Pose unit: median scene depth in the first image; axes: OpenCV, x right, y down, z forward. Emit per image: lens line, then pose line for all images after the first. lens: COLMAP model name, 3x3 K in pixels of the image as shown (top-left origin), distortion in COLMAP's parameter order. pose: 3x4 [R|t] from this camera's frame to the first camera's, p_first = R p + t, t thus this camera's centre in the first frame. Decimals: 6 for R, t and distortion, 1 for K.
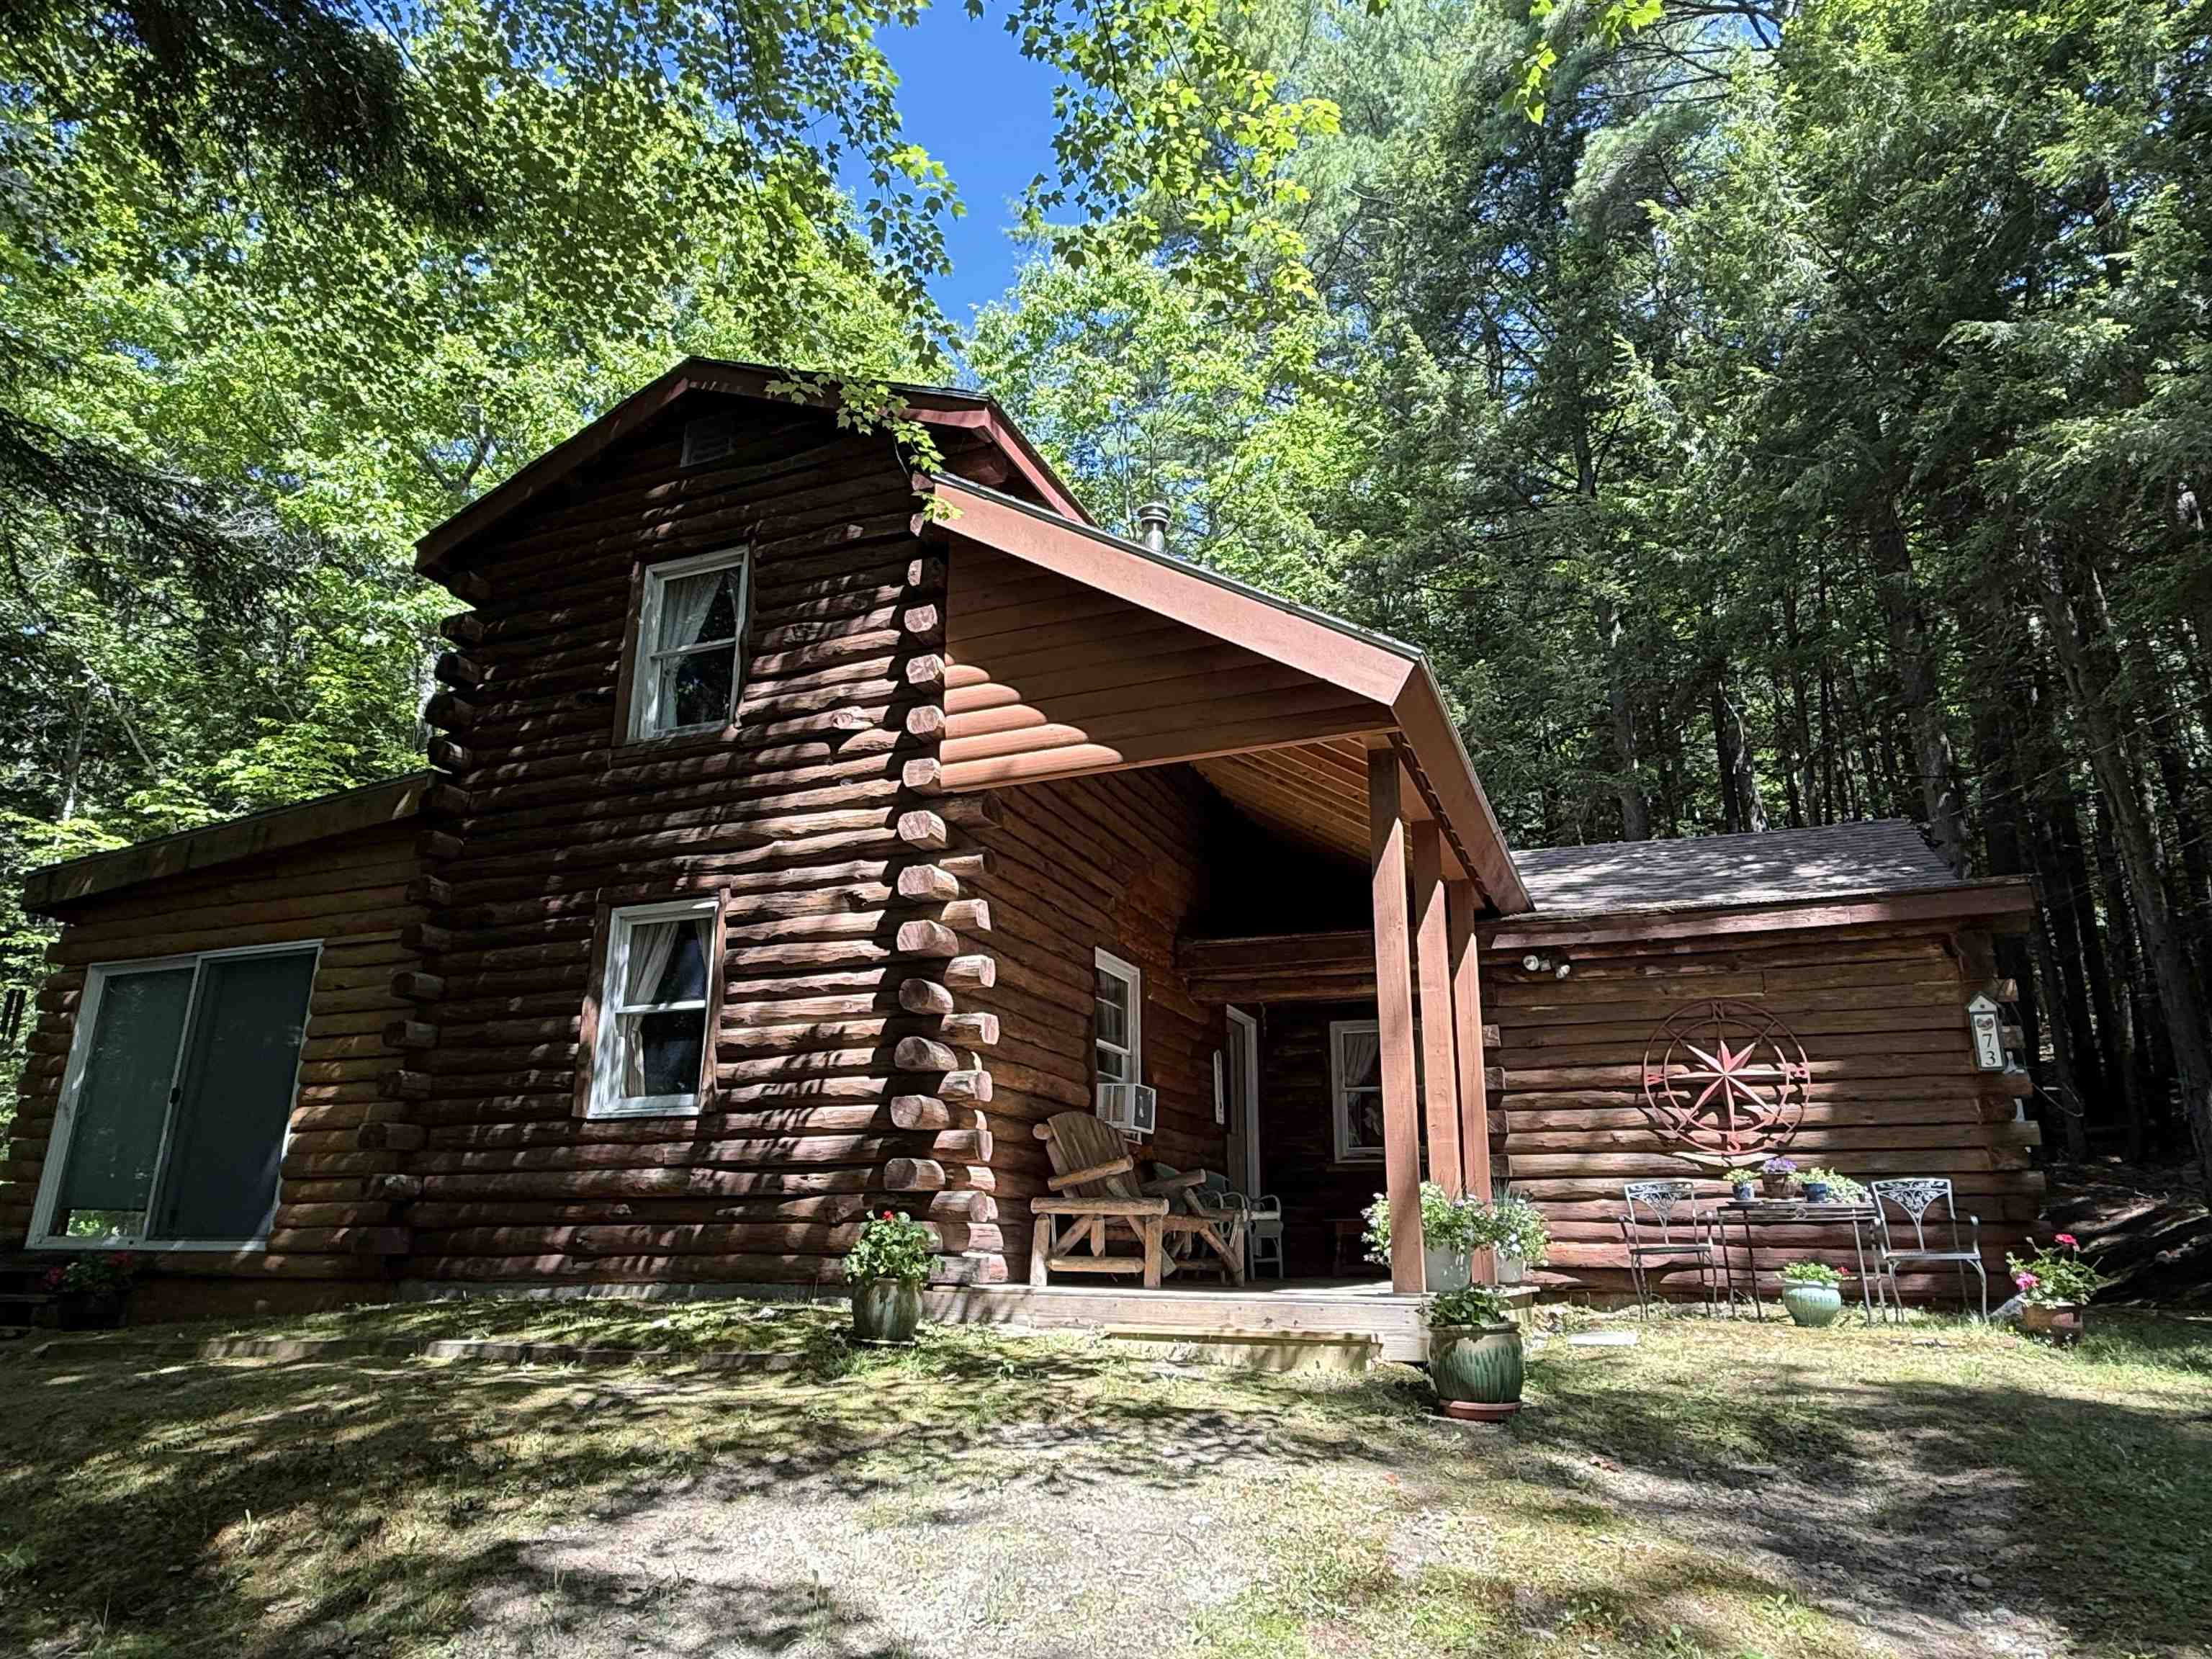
lens RADIAL K [[1407.6, 0, 1108.9], [0, 1407.6, 831.9], [0, 0, 1]] dist [0.000343, 0.000499]
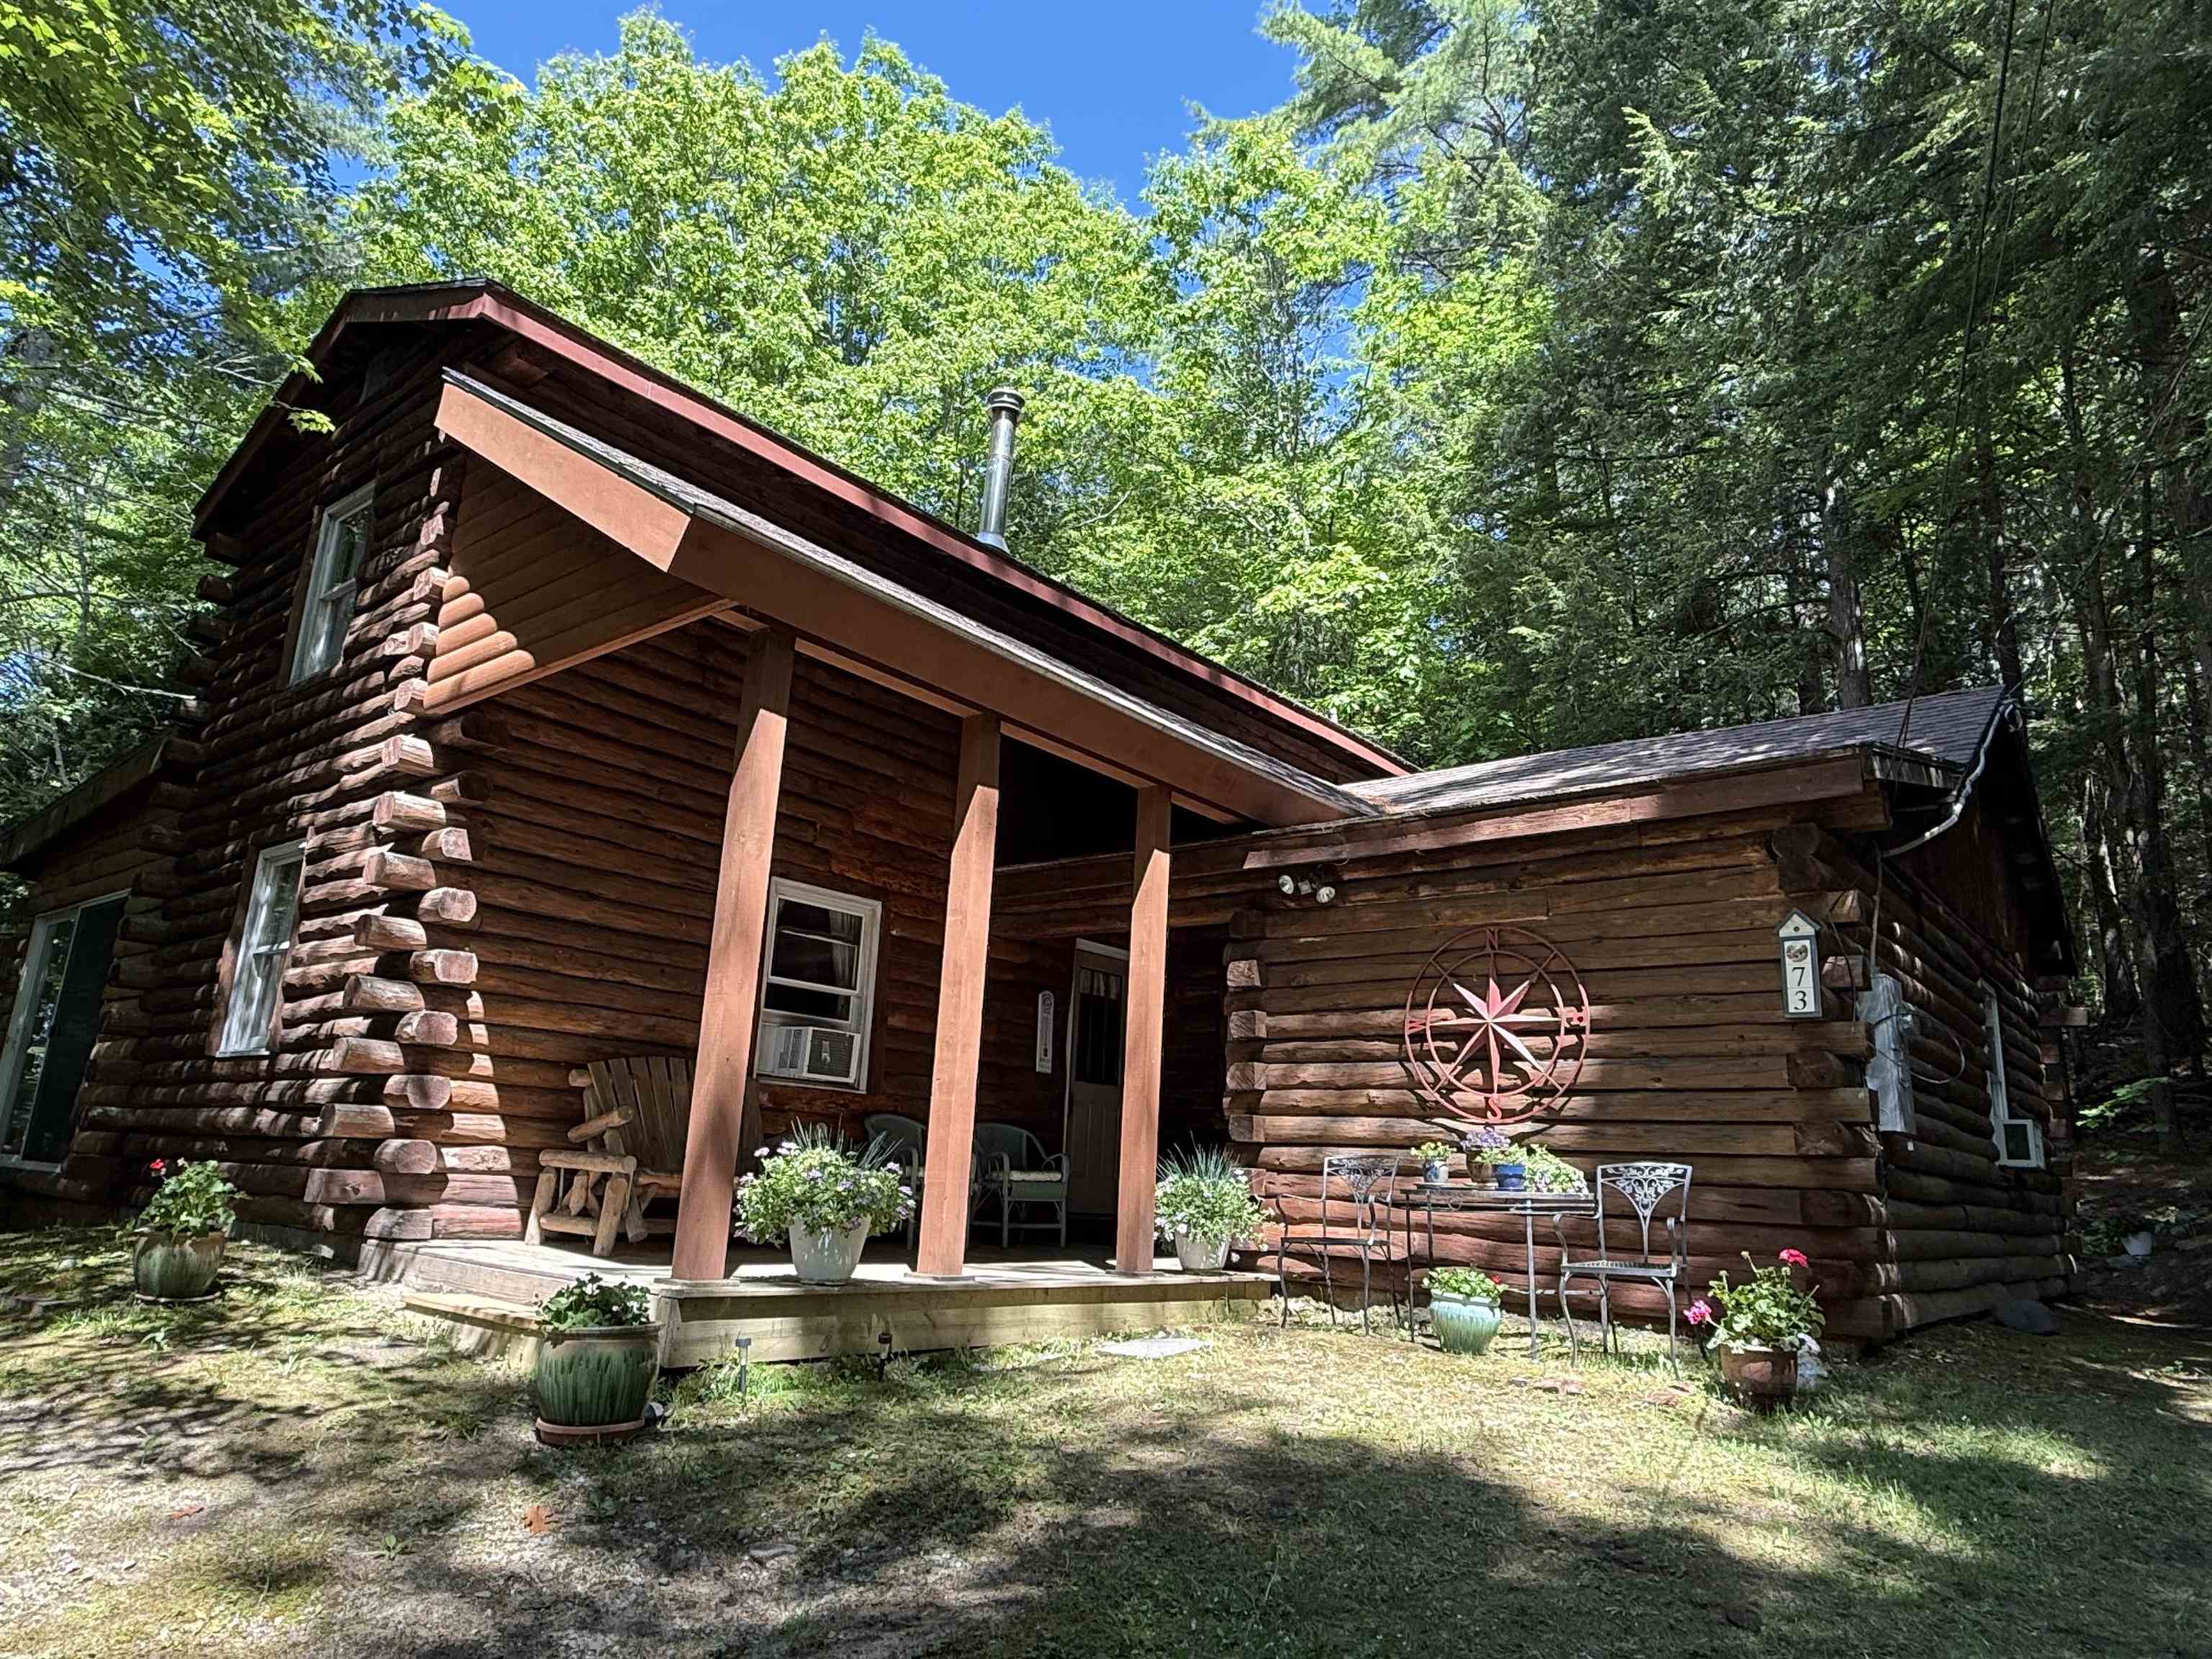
lens RADIAL K [[1407.6, 0, 1101.3], [0, 1407.6, 827.4], [0, 0, 1]] dist [0.000343, 0.000499]
pose [[0.952616, -0.035573, -0.302089, 0.478271], [0.046278, 0.998526, 0.028349, 0.033228], [0.300635, -0.040985, 0.952858, 0.197810]]
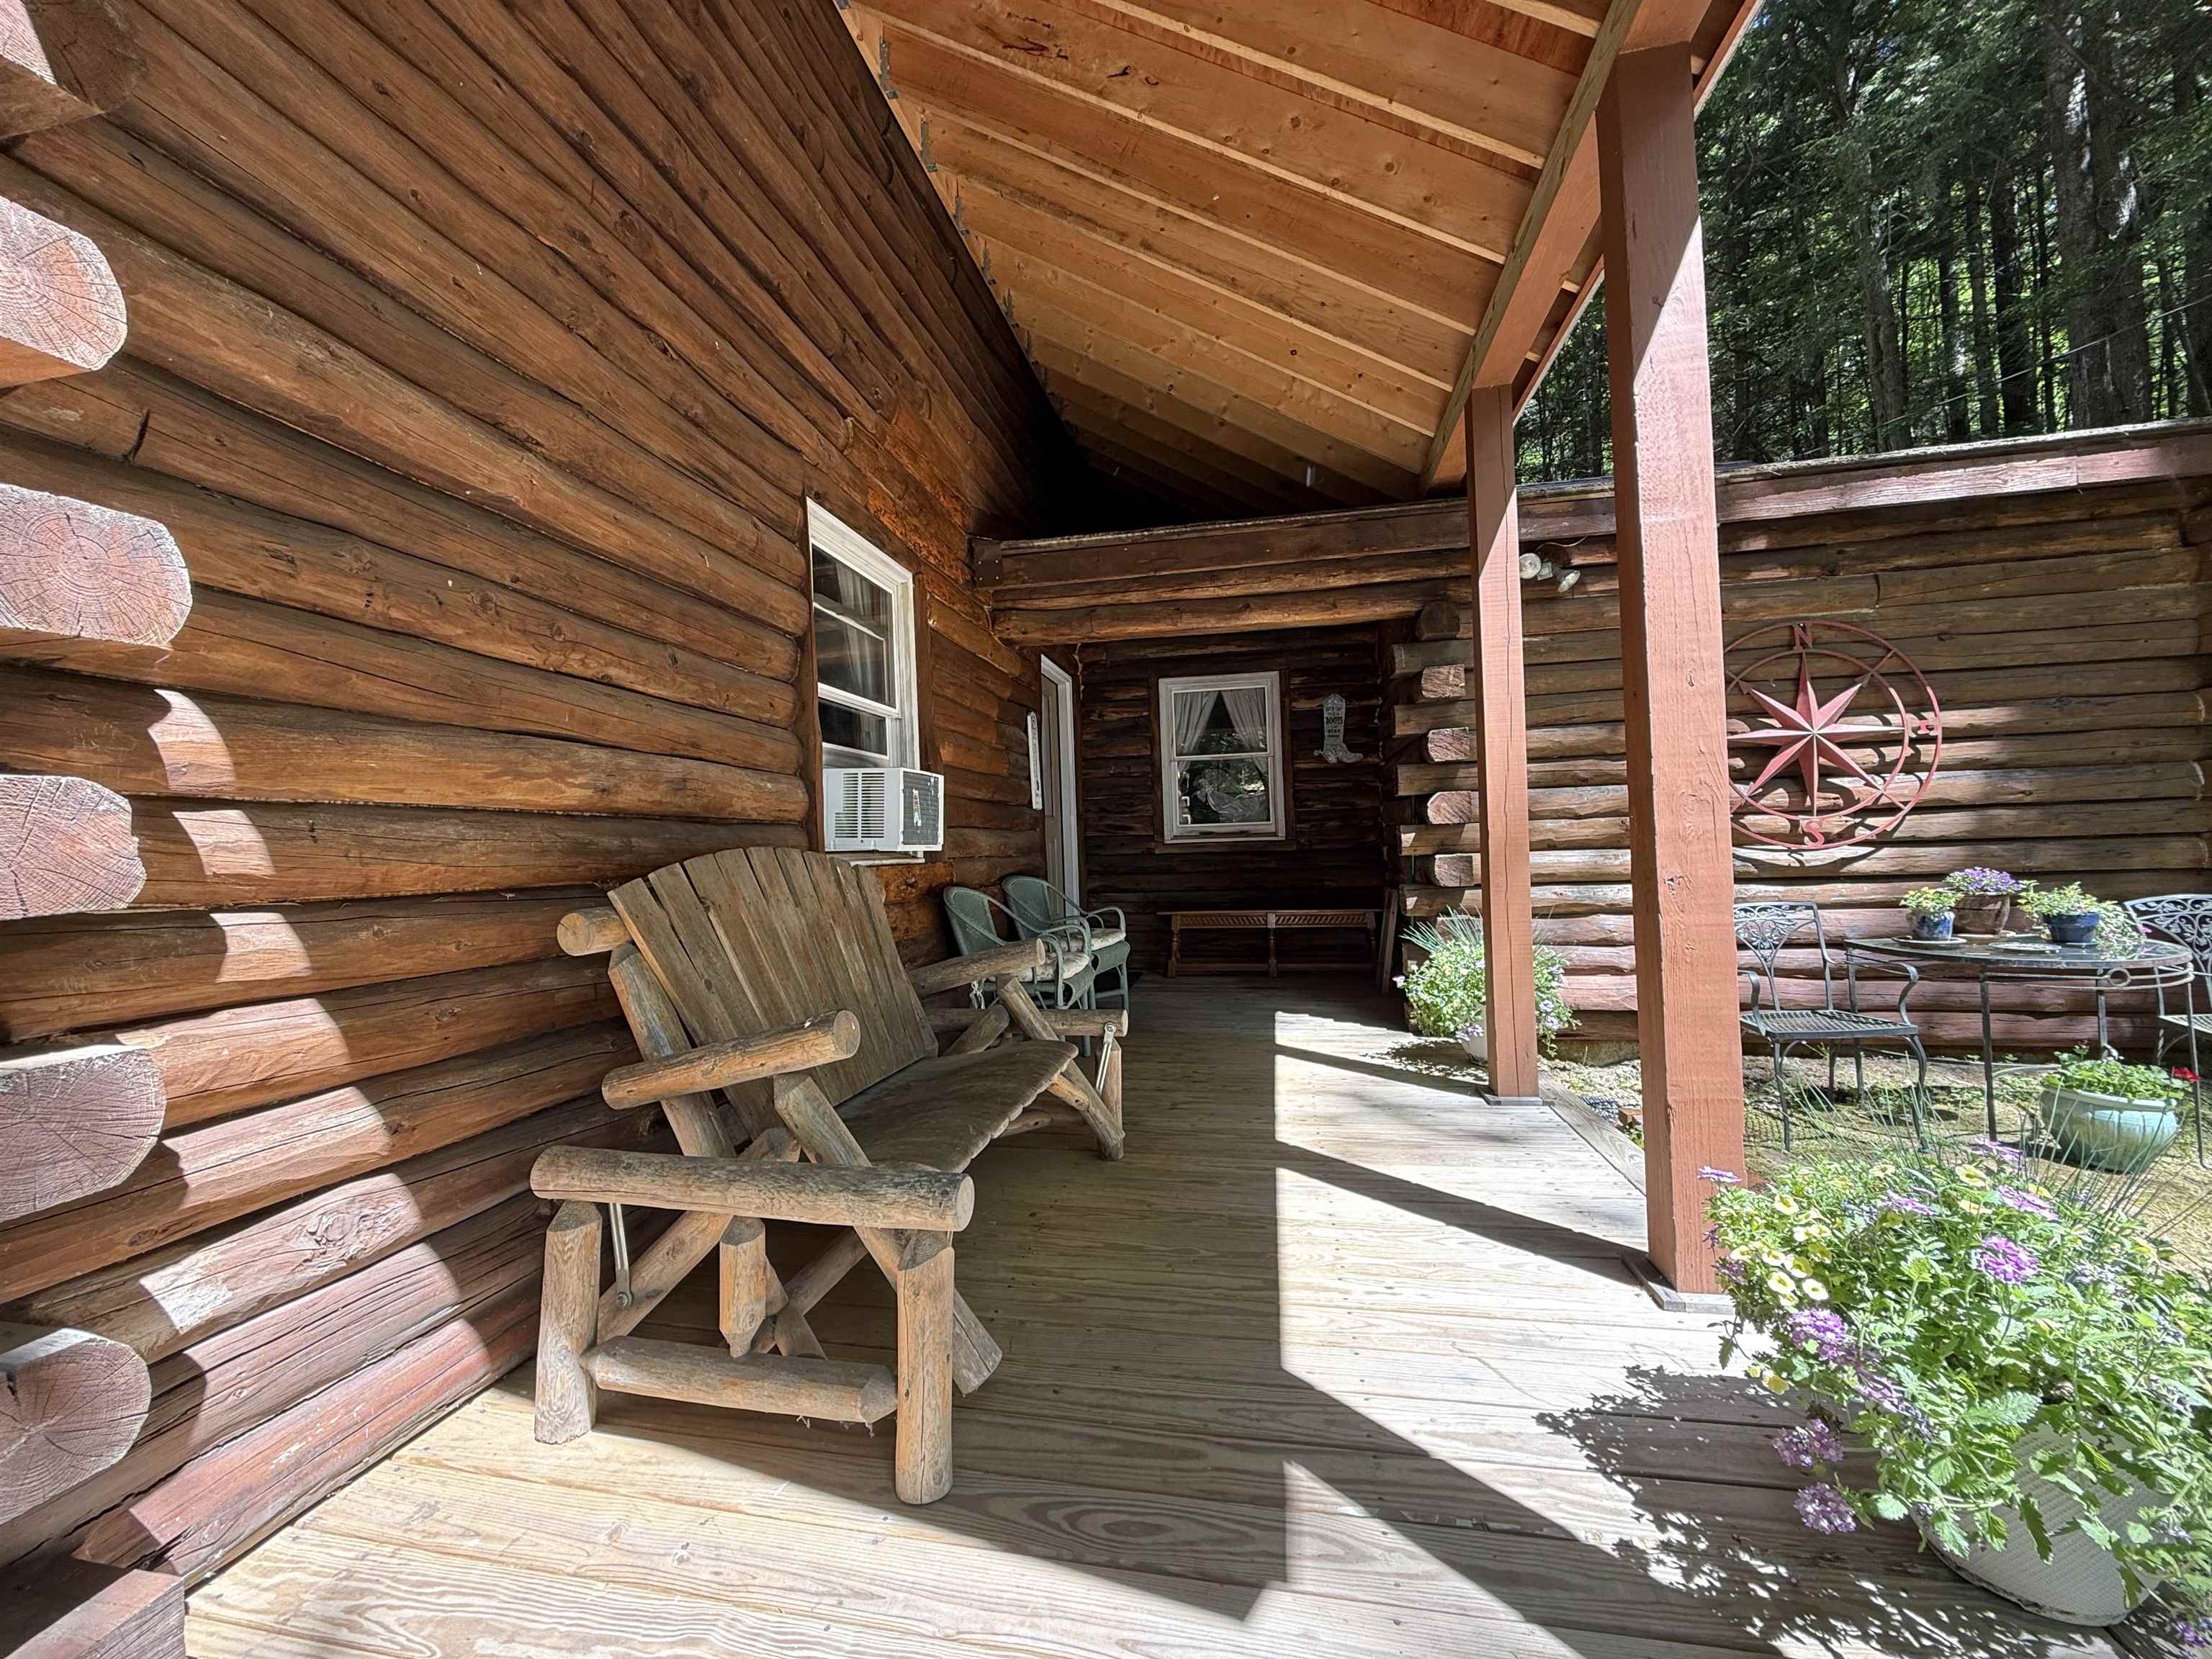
lens RADIAL K [[877.9, 0, 1097.6], [0, 877.9, 830.5], [0, 0, 1]] dist [-0.001177, 0.001056]
pose [[0.982398, -0.037152, 0.183066, 0.029519], [-0.013560, 0.963252, 0.268255, 0.111757], [-0.186305, -0.266016, 0.945794, 0.667749]]
